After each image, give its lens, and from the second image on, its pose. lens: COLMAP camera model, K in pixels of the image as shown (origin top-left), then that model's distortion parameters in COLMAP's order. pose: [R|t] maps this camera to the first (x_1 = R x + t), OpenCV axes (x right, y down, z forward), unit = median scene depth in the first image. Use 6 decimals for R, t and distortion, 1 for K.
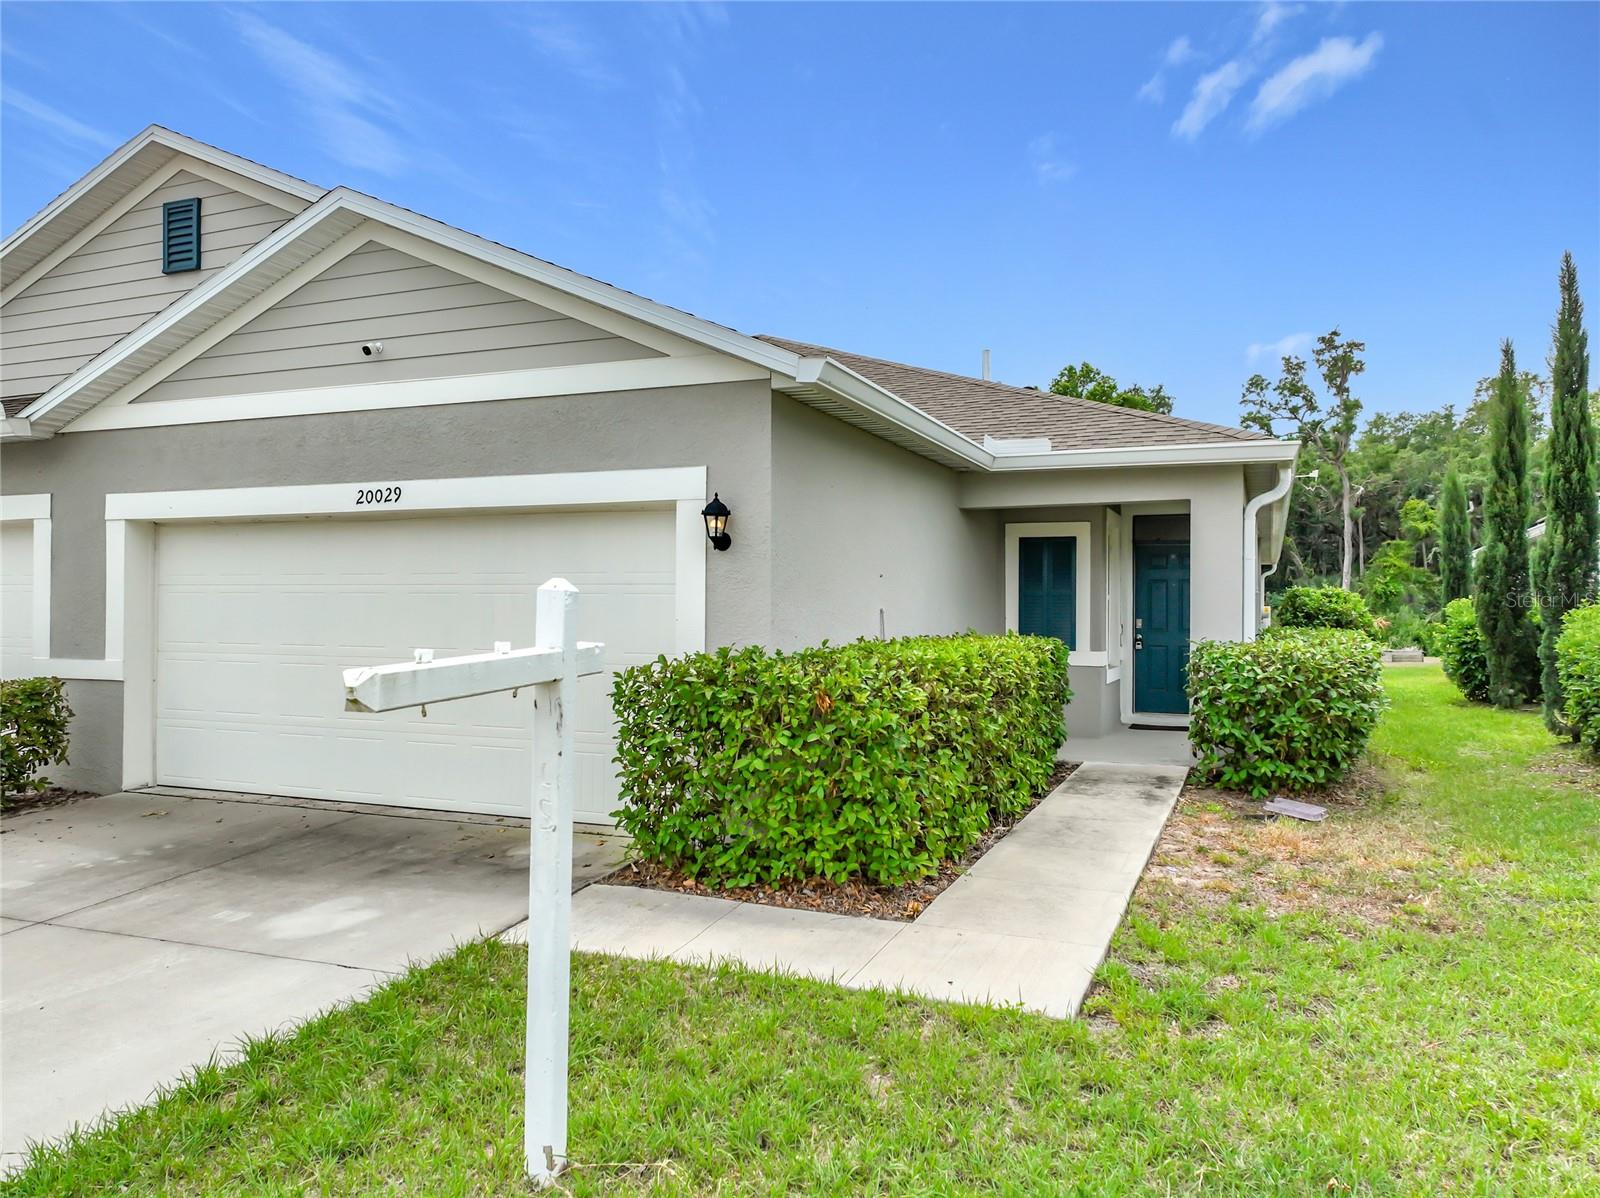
lens RADIAL K [[1133.3, 0, 798.0], [0, 1133.3, 593.9], [0, 0, 1]] dist [0.011892, -0.000150]
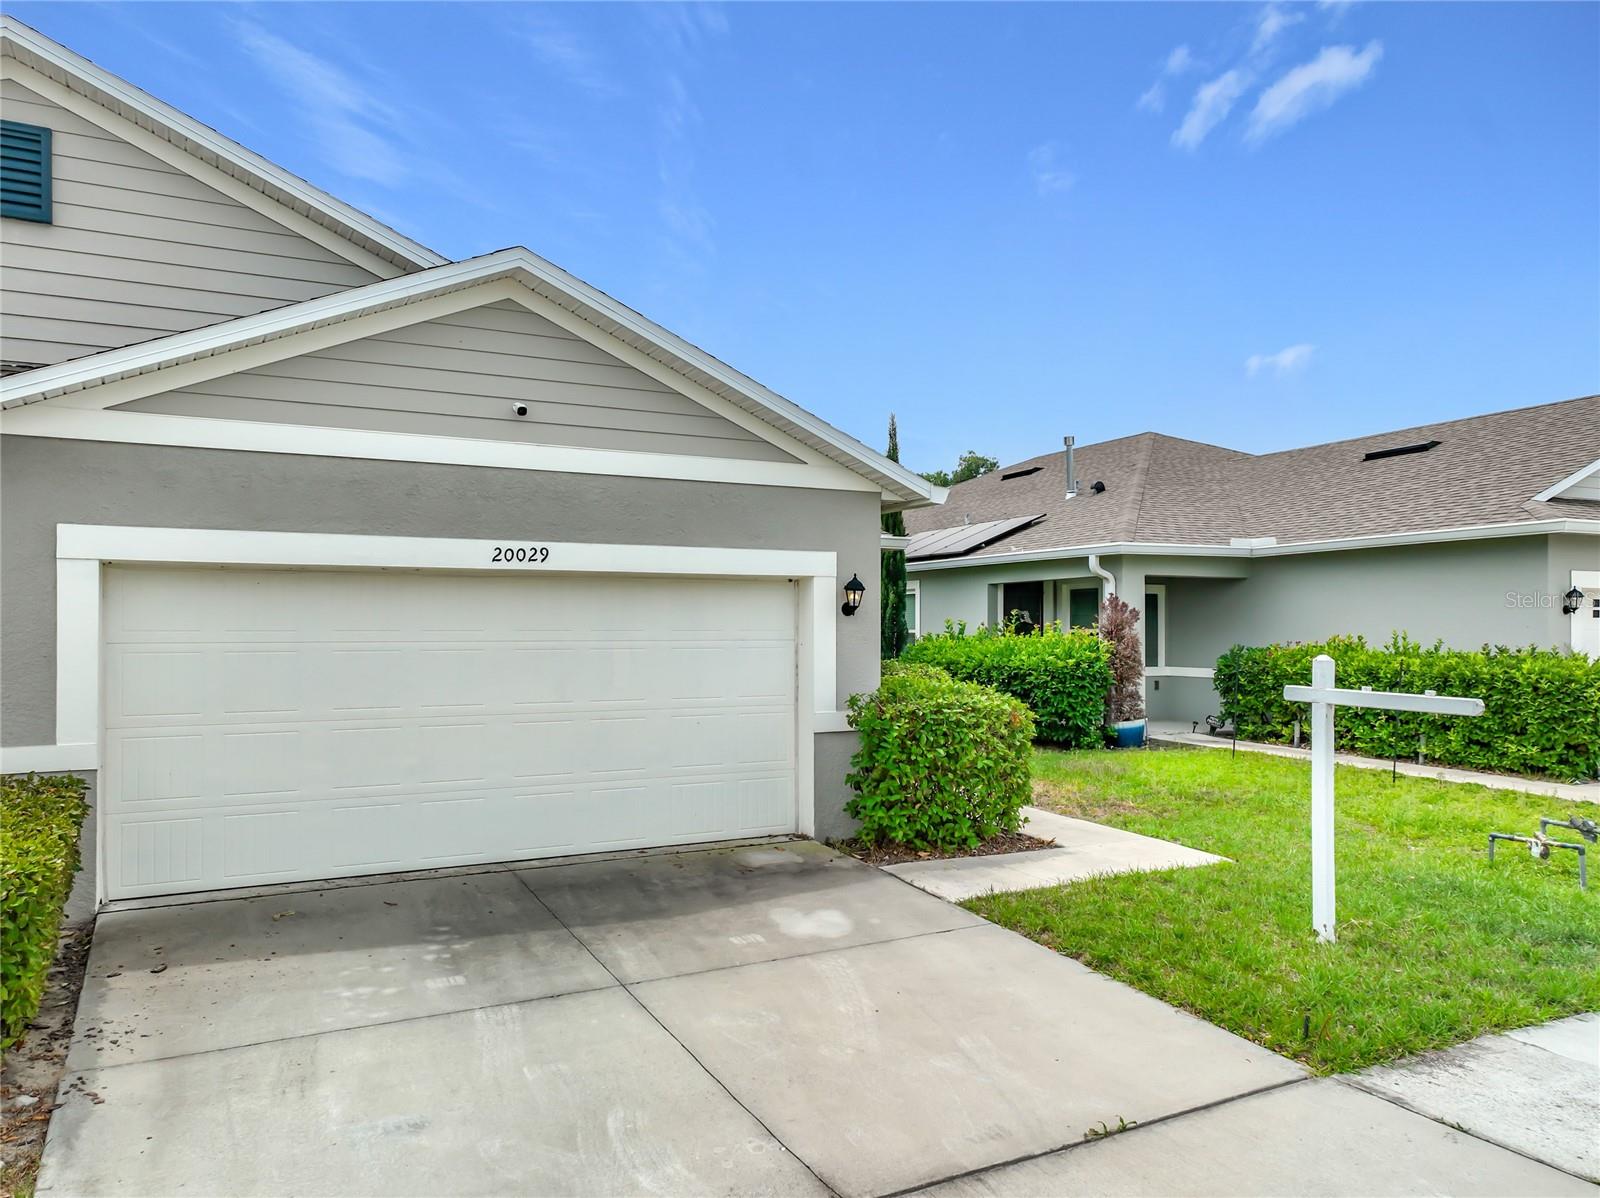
lens RADIAL K [[1124.7, 0, 801.0], [0, 1124.7, 627.9], [0, 0, 1]] dist [0.006829, 0.003169]
pose [[0.641544, -0.004864, 0.767071, -0.874394], [-0.004761, 0.999935, 0.010323, -0.029438], [-0.767072, -0.010275, 0.641479, 0.148758]]
